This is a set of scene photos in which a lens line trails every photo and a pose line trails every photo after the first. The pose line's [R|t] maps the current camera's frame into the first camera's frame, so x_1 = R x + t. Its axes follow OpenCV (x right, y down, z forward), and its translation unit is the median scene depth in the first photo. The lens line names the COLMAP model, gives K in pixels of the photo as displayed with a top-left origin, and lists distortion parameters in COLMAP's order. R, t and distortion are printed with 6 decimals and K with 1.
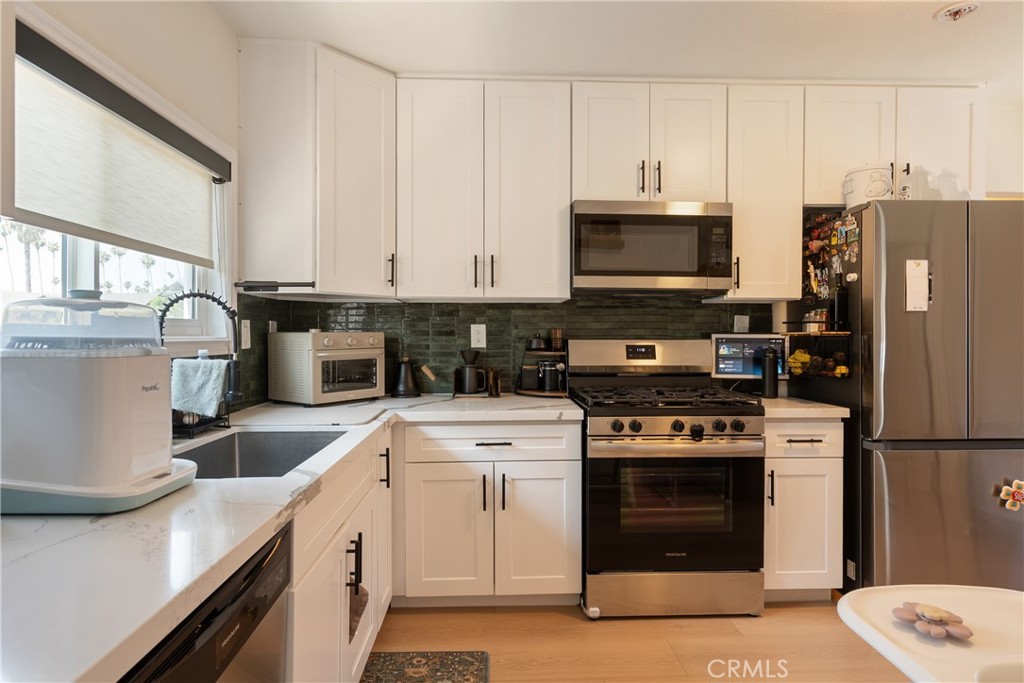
lens RADIAL K [[573.3, 0, 512.0], [0, 573.3, 341.5], [0, 0, 1]] dist [0.003579, 0.003125]
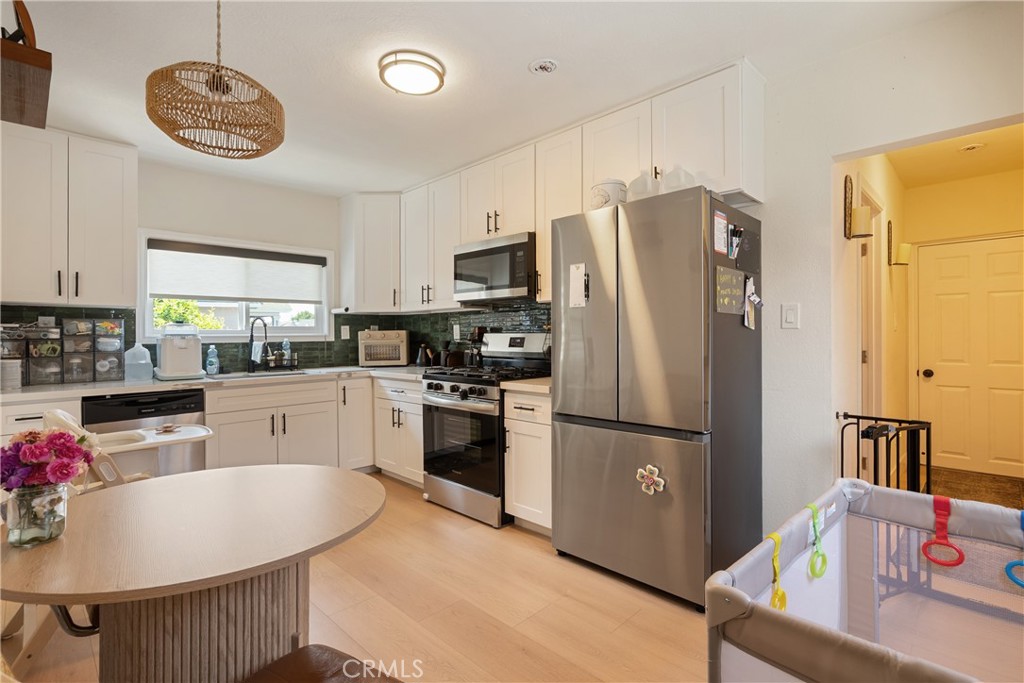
lens RADIAL K [[481.0, 0, 510.8], [0, 481.0, 337.2], [0, 0, 1]] dist [-0.000920, -0.000158]
pose [[0.680891, -0.003014, -0.732378, 1.175503], [0.001179, 0.999995, -0.003018, 0.010334], [0.732384, 0.001191, 0.680891, 0.196717]]
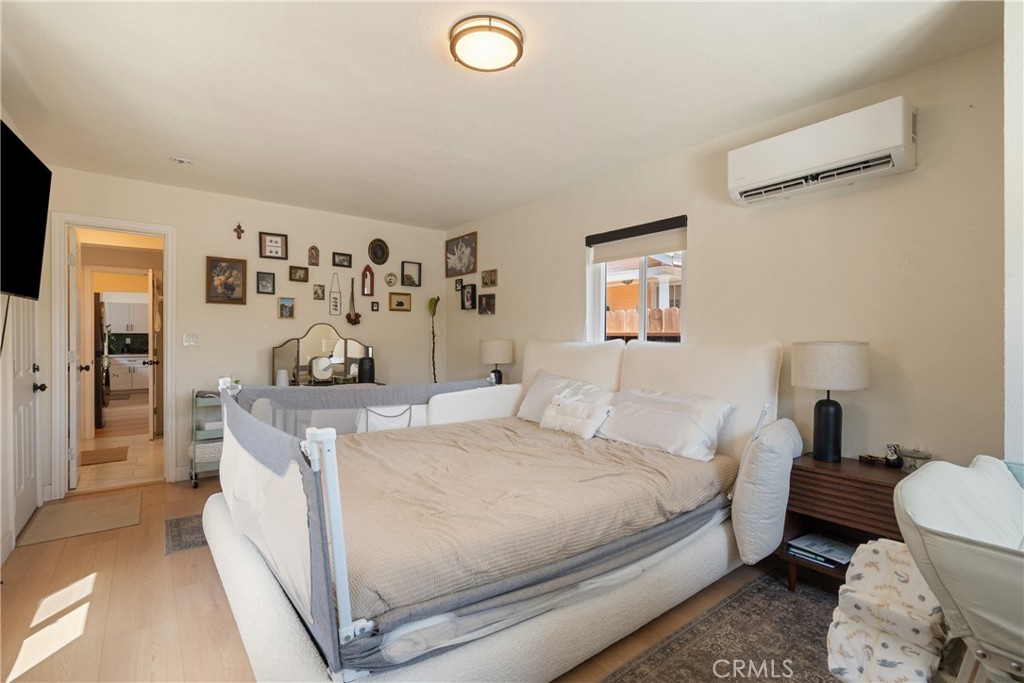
lens RADIAL K [[481.0, 0, 510.8], [0, 481.0, 337.2], [0, 0, 1]] dist [-0.000920, -0.000158]
pose [[0.816717, 0.000793, 0.577038, 0.240163], [0.002958, 0.999980, -0.005561, -0.009435], [-0.577031, 0.006249, 0.816698, -4.211602]]
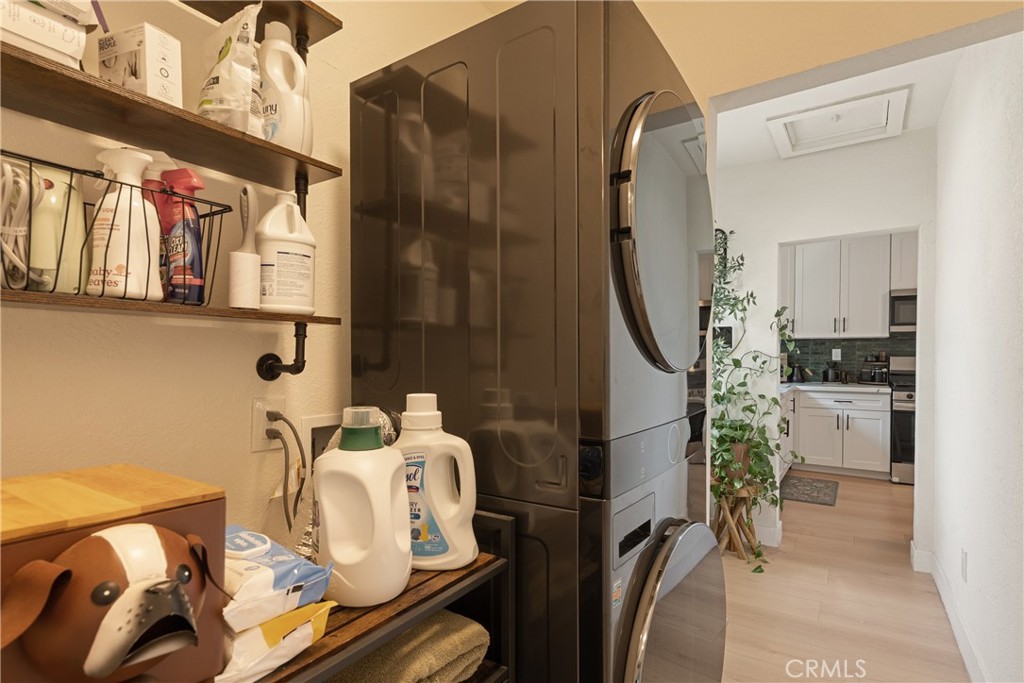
lens RADIAL K [[513.5, 0, 514.1], [0, 513.5, 359.2], [0, 0, 1]] dist [-0.001943, 0.000232]
pose [[0.807796, 0.007339, -0.589416, 0.102333], [-0.003322, 0.999963, 0.007898, -0.004499], [0.589453, -0.004422, 0.807791, -1.295118]]
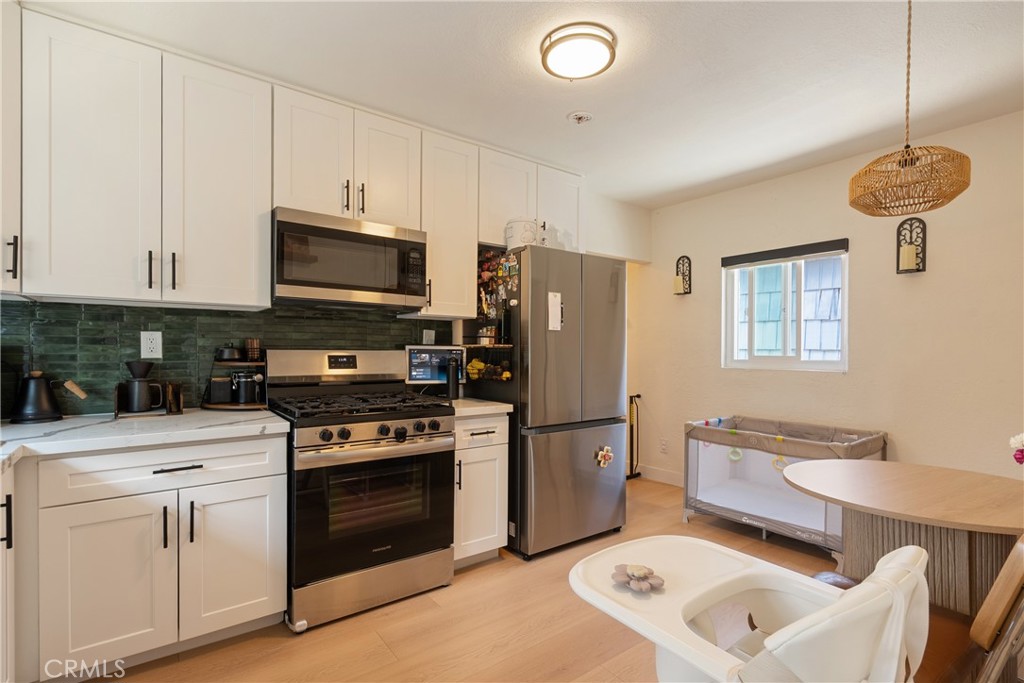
lens RADIAL K [[489.6, 0, 511.1], [0, 489.6, 353.6], [0, 0, 1]] dist [-0.001388, 0.001247]
pose [[0.825545, 0.001230, 0.564335, -0.030383], [-0.003655, 0.999988, 0.003168, -0.000837], [-0.564325, -0.004678, 0.825540, 0.089030]]
